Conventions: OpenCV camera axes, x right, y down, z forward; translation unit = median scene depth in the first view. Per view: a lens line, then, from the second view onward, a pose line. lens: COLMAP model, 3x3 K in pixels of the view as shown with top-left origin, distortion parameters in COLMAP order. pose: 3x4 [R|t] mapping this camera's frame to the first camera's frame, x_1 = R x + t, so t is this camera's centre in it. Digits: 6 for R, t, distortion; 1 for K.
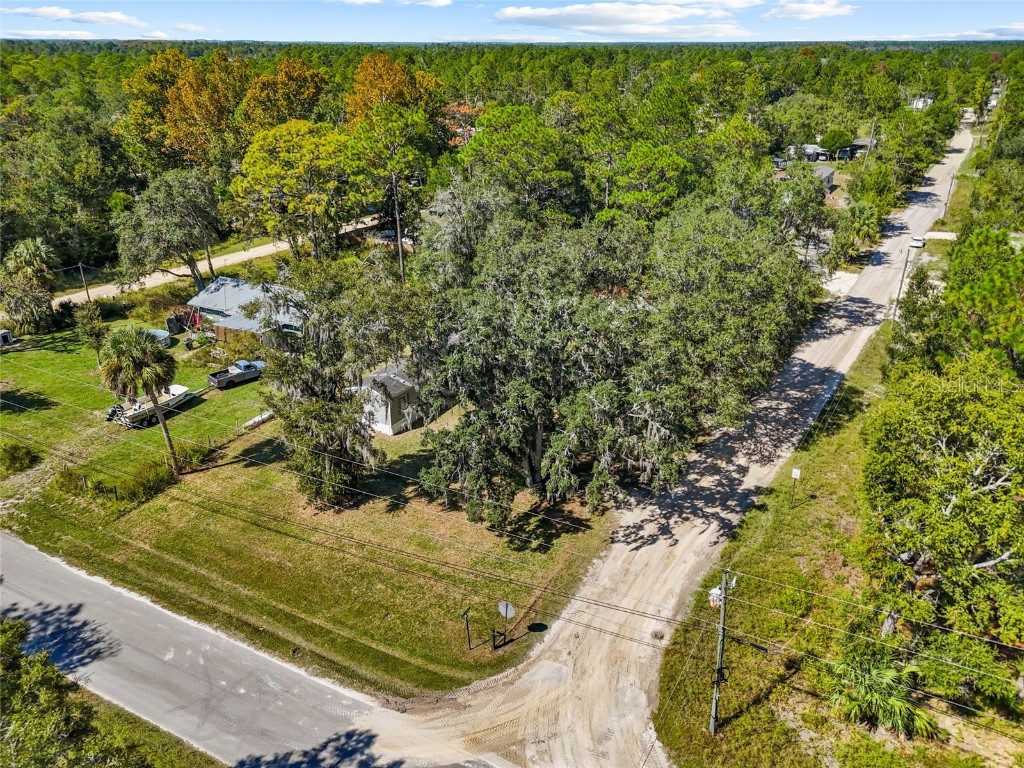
lens RADIAL K [[767.8, 0, 512.0], [0, 767.8, 384.0], [0, 0, 1]] dist [0.031866, -0.010188]
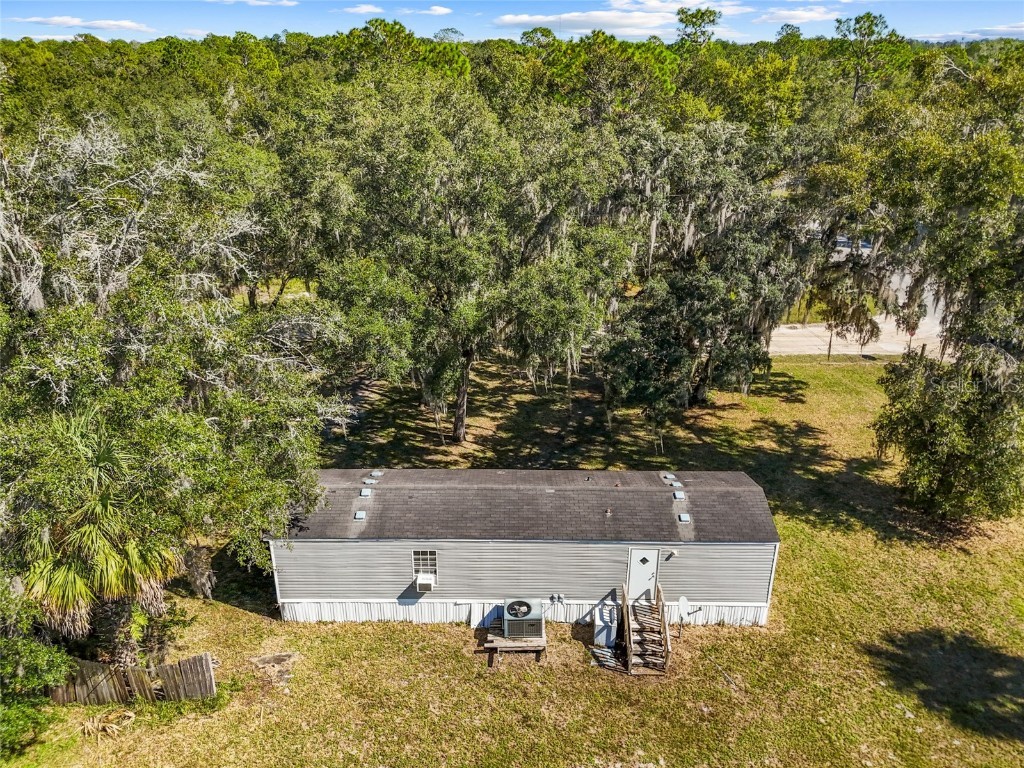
lens RADIAL K [[767.8, 0, 512.0], [0, 767.8, 384.0], [0, 0, 1]] dist [0.031866, -0.010188]
pose [[-0.484739, -0.344821, 0.803820, -0.656528], [0.343347, 0.770225, 0.537463, -0.465819], [-0.804451, 0.536519, -0.254965, 1.747673]]
